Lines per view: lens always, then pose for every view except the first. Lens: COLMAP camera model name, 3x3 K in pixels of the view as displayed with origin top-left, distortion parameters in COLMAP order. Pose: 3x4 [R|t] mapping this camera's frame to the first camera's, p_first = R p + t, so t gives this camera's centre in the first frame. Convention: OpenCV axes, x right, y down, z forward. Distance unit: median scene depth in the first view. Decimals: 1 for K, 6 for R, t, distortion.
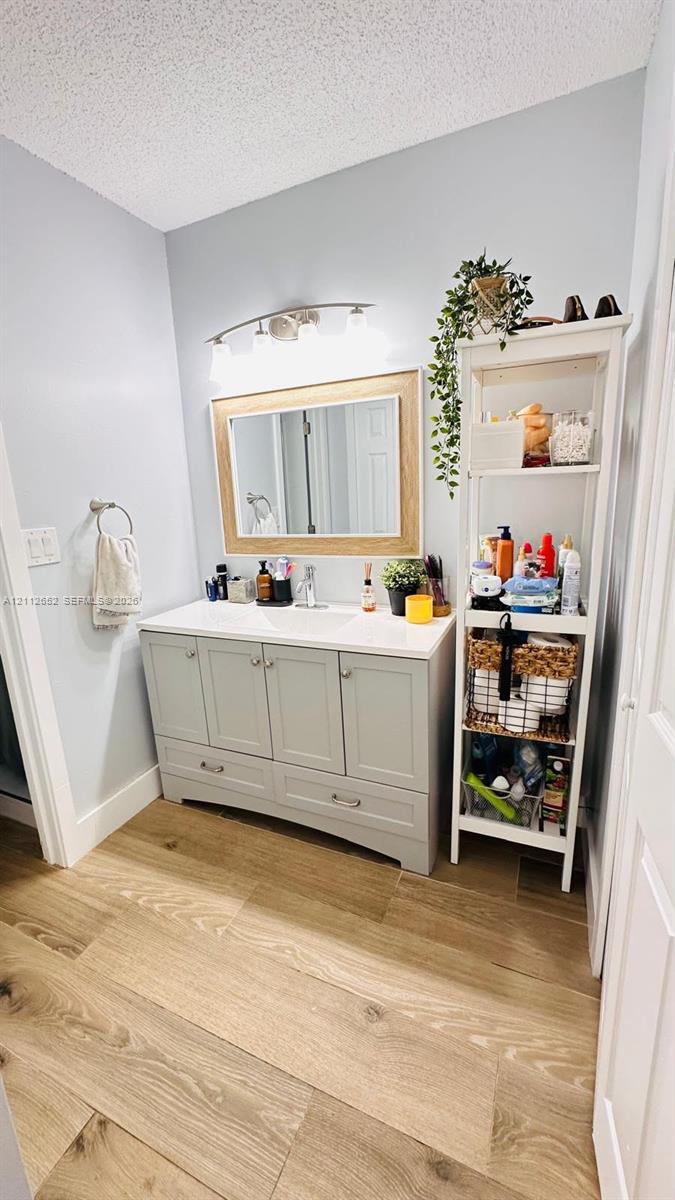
lens RADIAL K [[476.6, 0, 336.7], [0, 476.6, 594.4], [0, 0, 1]] dist [-0.004029, 0.000448]
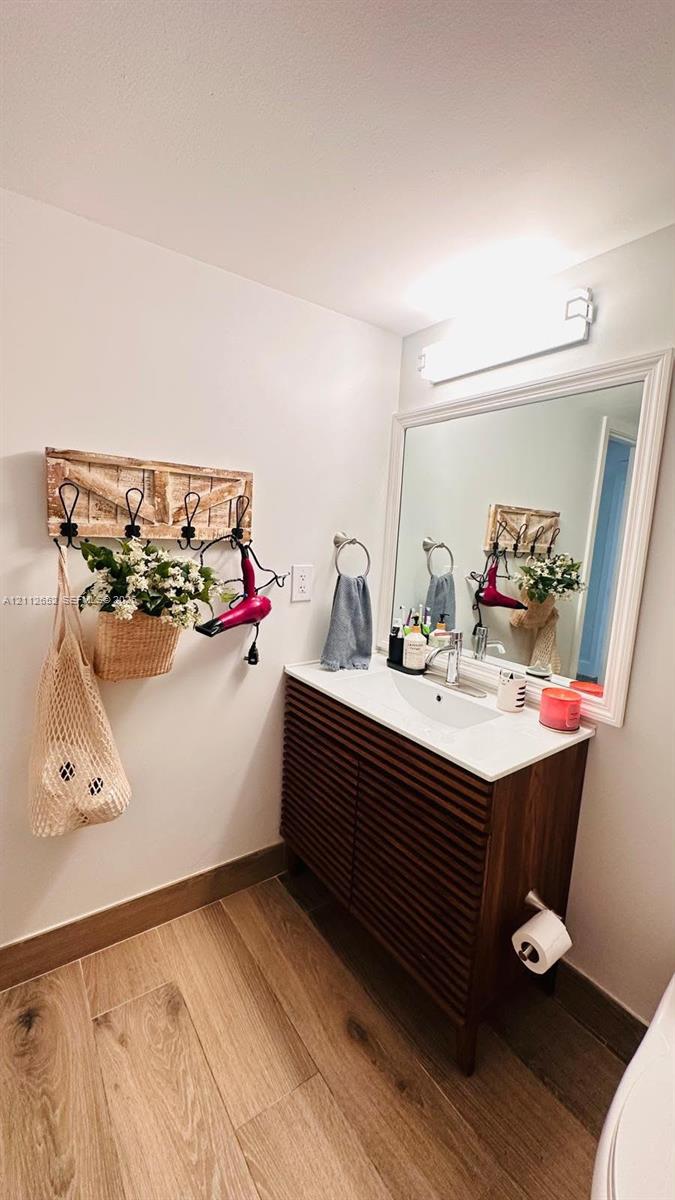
lens RADIAL K [[476.6, 0, 331.5], [0, 476.6, 603.6], [0, 0, 1]] dist [-0.004029, 0.000448]
pose [[0.851184, 0.155858, -0.501193, 0.184364], [-0.192972, 0.980942, -0.022680, -0.096291], [0.488106, 0.116021, 0.865038, 0.403073]]
